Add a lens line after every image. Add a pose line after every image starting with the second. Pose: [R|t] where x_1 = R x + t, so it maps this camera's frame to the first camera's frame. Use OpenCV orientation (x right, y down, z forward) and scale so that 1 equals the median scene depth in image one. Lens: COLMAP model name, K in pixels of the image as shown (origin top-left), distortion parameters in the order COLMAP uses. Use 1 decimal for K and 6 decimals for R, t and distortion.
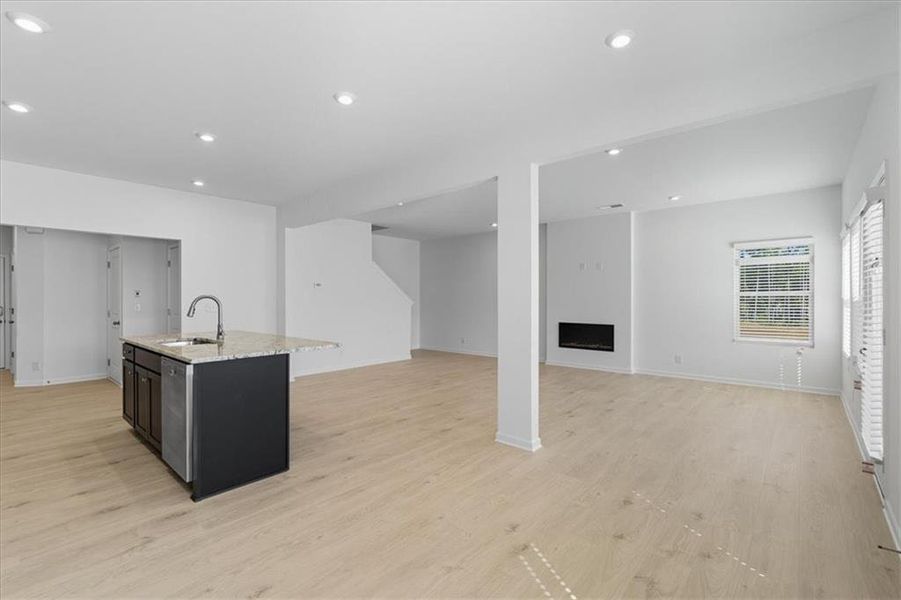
lens RADIAL K [[407.1, 0, 453.0], [0, 407.1, 301.5], [0, 0, 1]] dist [-0.001475, 0.010185]
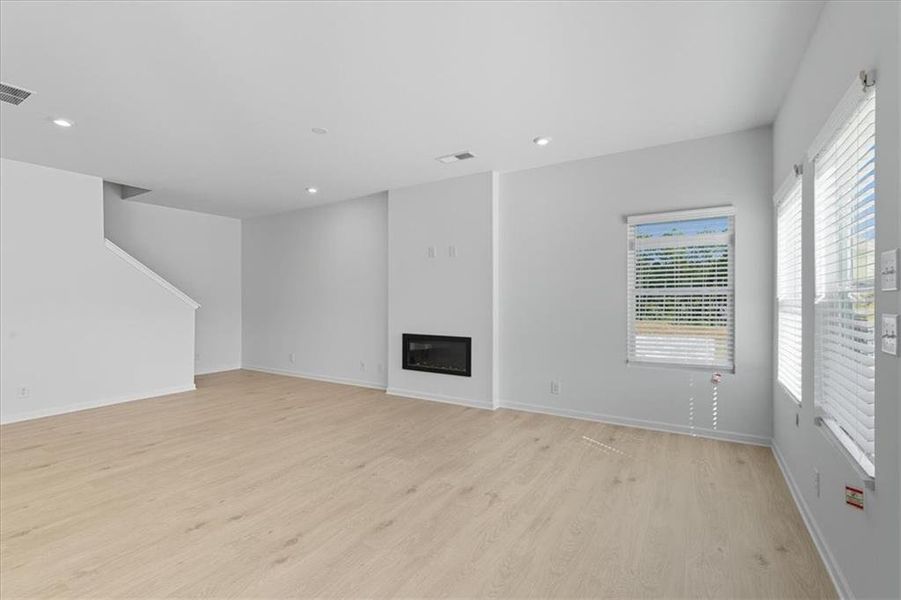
lens RADIAL K [[407.1, 0, 453.0], [0, 407.1, 301.5], [0, 0, 1]] dist [-0.001475, 0.010185]
pose [[0.987348, -0.002081, 0.158555, 0.291837], [0.002182, 0.999998, -0.000467, -0.002794], [-0.158553, 0.000807, 0.987350, 0.374814]]
